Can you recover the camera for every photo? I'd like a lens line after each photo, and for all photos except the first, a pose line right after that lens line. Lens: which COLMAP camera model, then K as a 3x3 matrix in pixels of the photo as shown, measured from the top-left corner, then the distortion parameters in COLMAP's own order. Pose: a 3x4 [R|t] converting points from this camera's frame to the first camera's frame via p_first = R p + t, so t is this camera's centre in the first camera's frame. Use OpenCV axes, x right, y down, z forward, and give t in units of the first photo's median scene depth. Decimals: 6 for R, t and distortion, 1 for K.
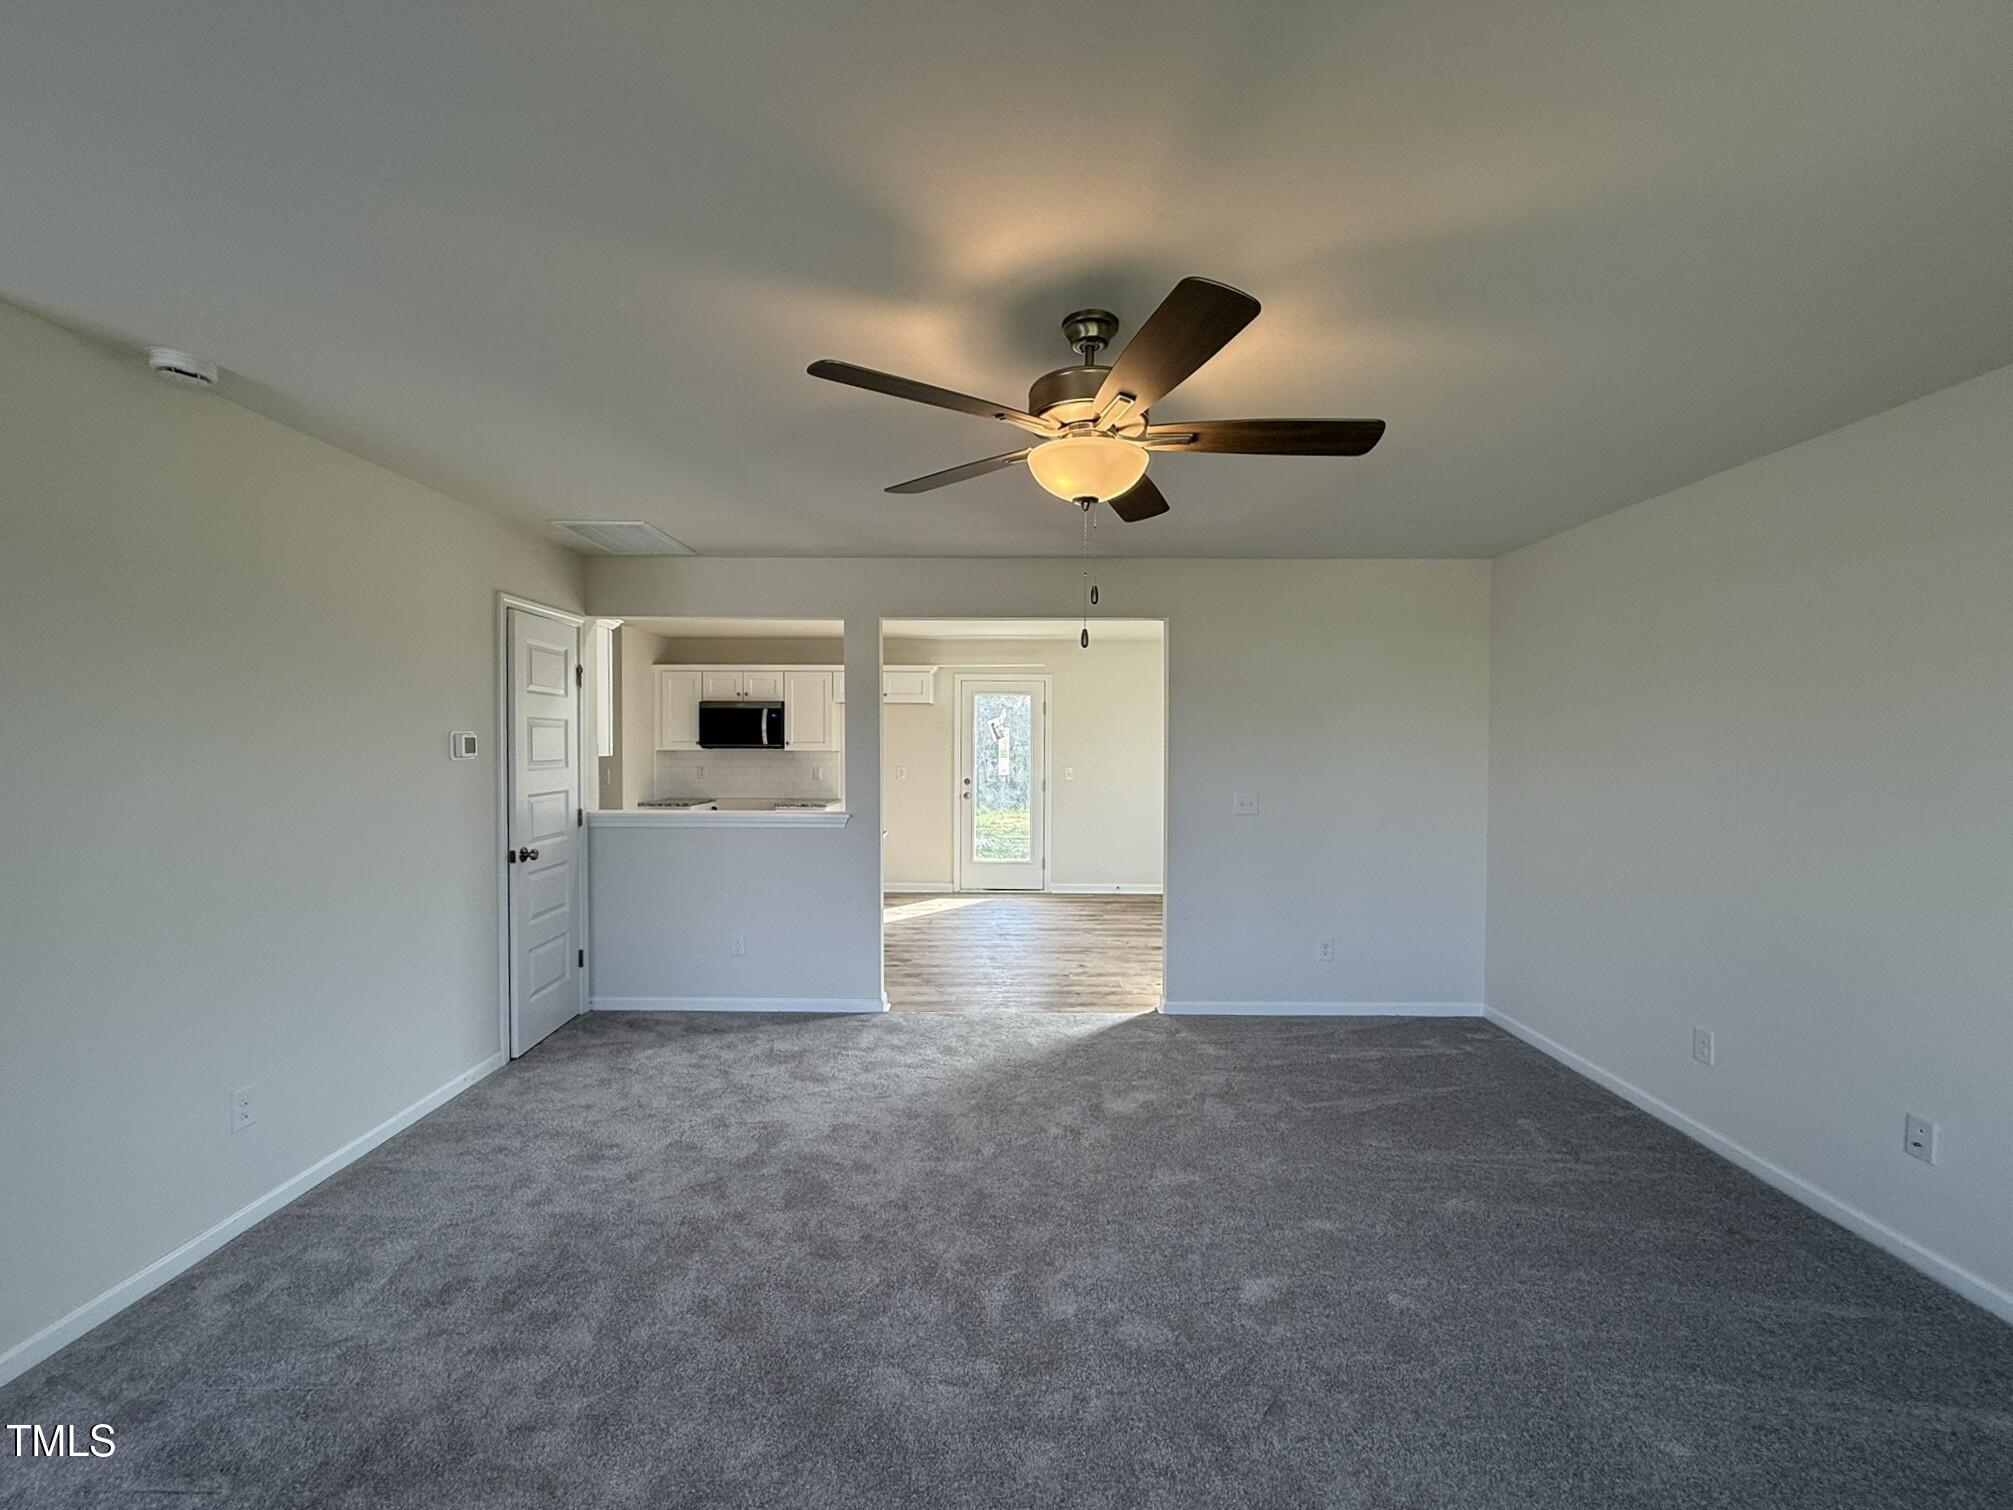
lens RADIAL K [[816.7, 0, 1000.6], [0, 816.7, 758.7], [0, 0, 1]] dist [-0.000073, -0.000198]
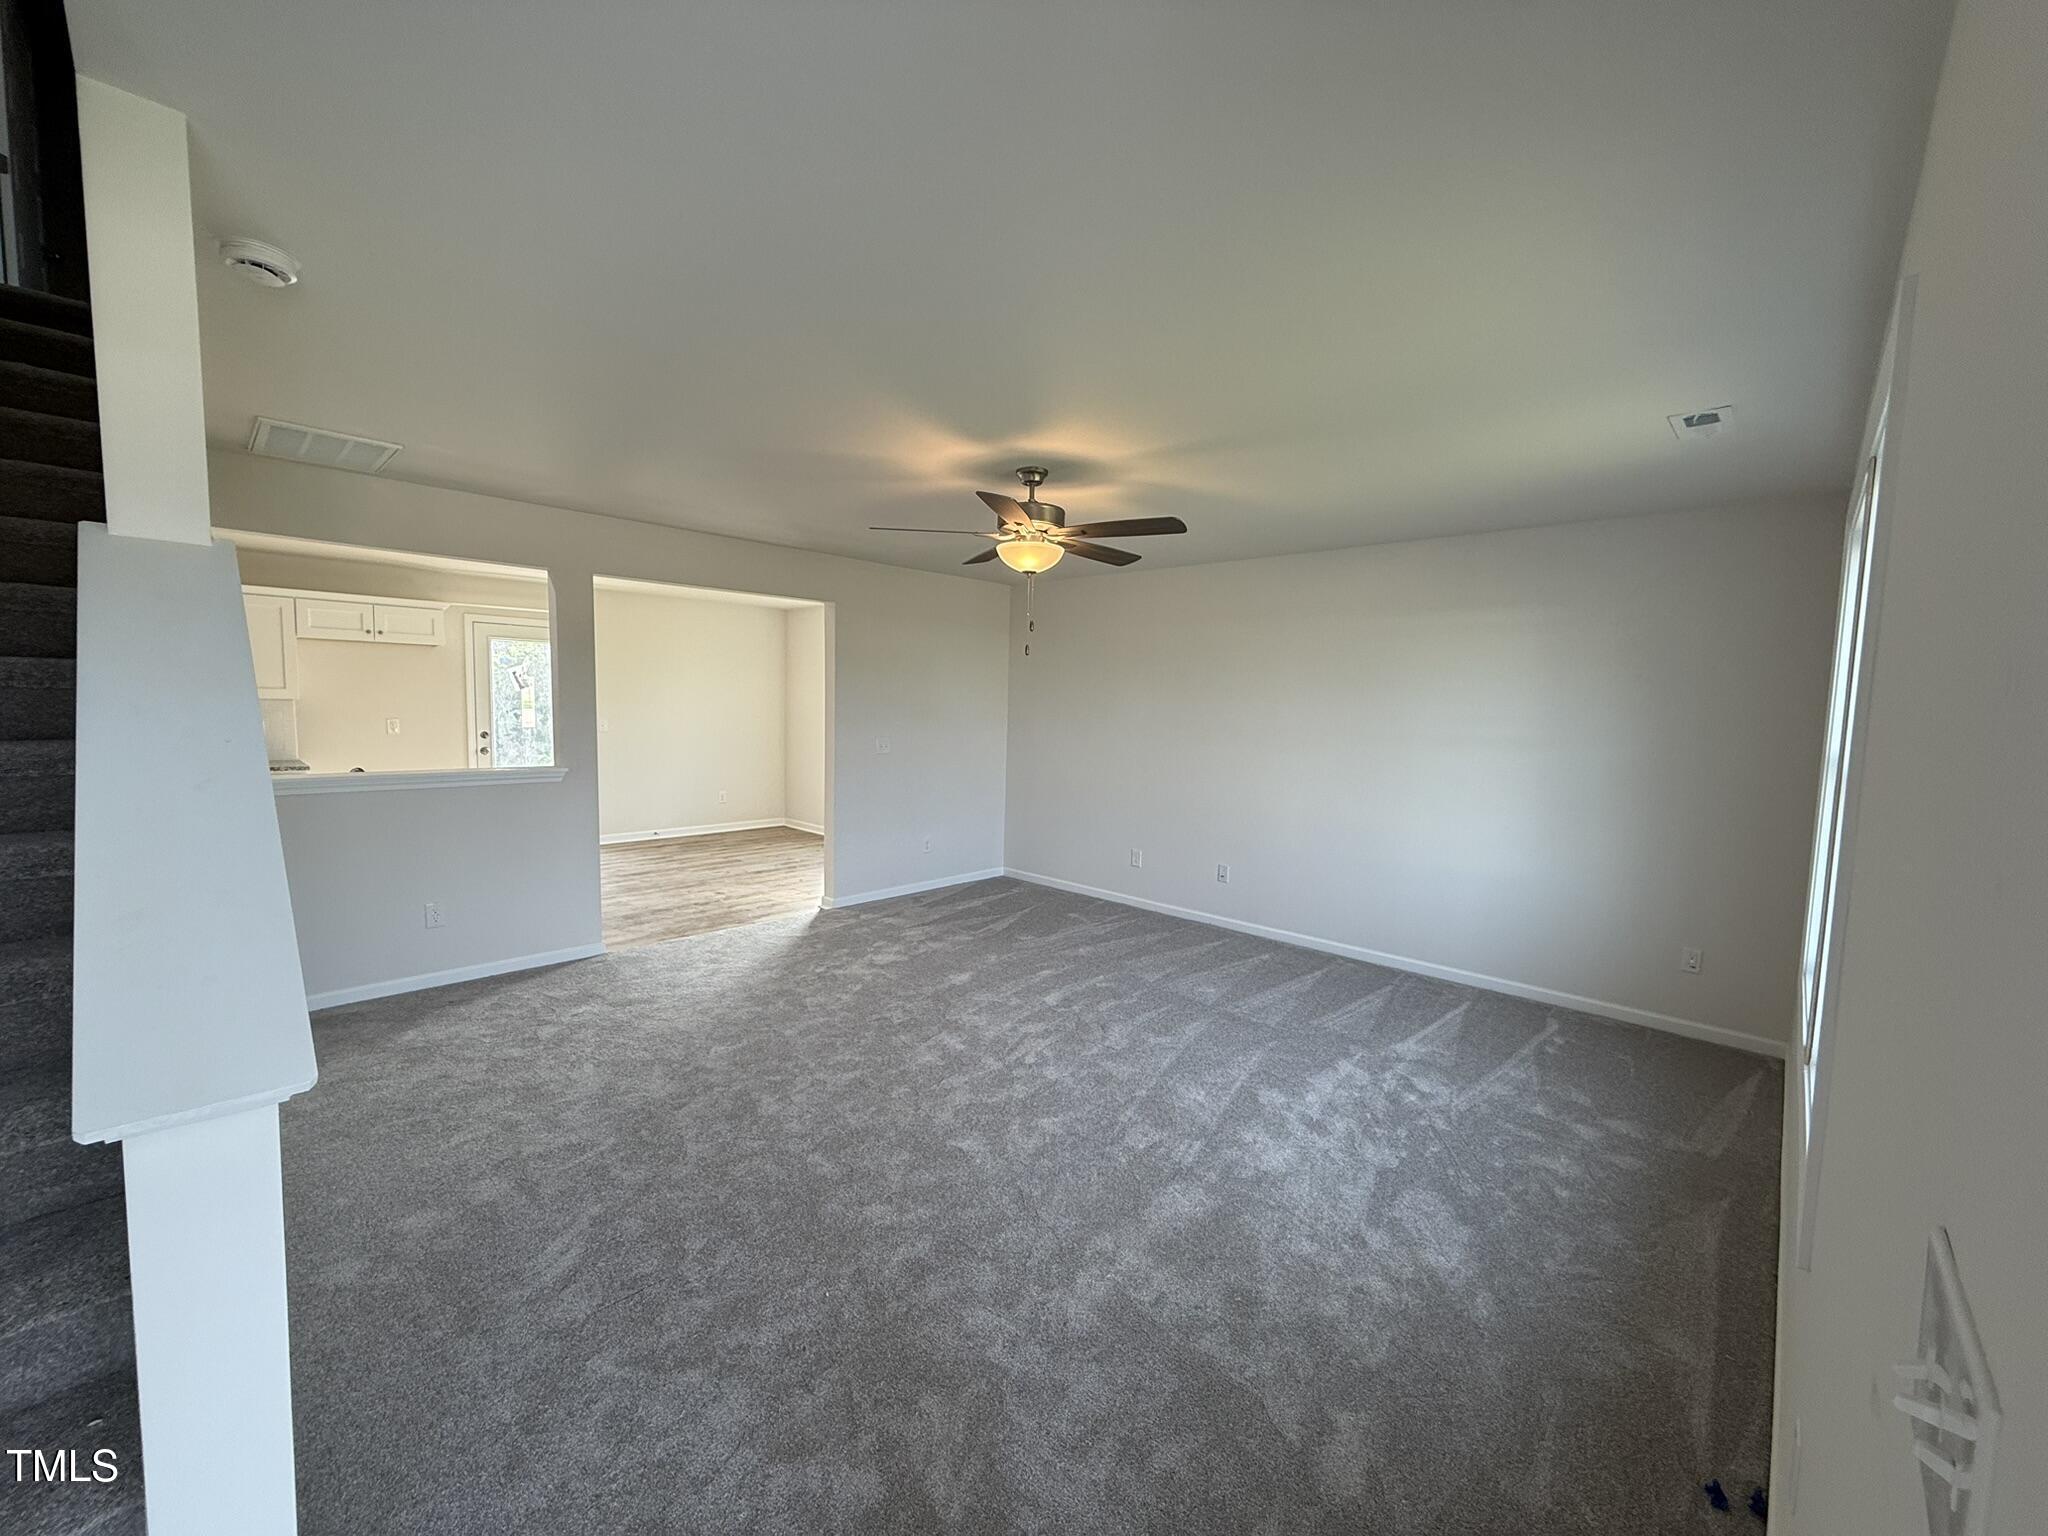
lens RADIAL K [[815.0, 0, 1024.3], [0, 815.0, 766.2], [0, 0, 1]] dist [-0.000742, -0.000019]
pose [[0.679073, -0.045861, 0.732637, -0.539898], [-0.006882, 0.997605, 0.068826, -0.006920], [-0.734038, -0.051779, 0.677131, -0.096885]]
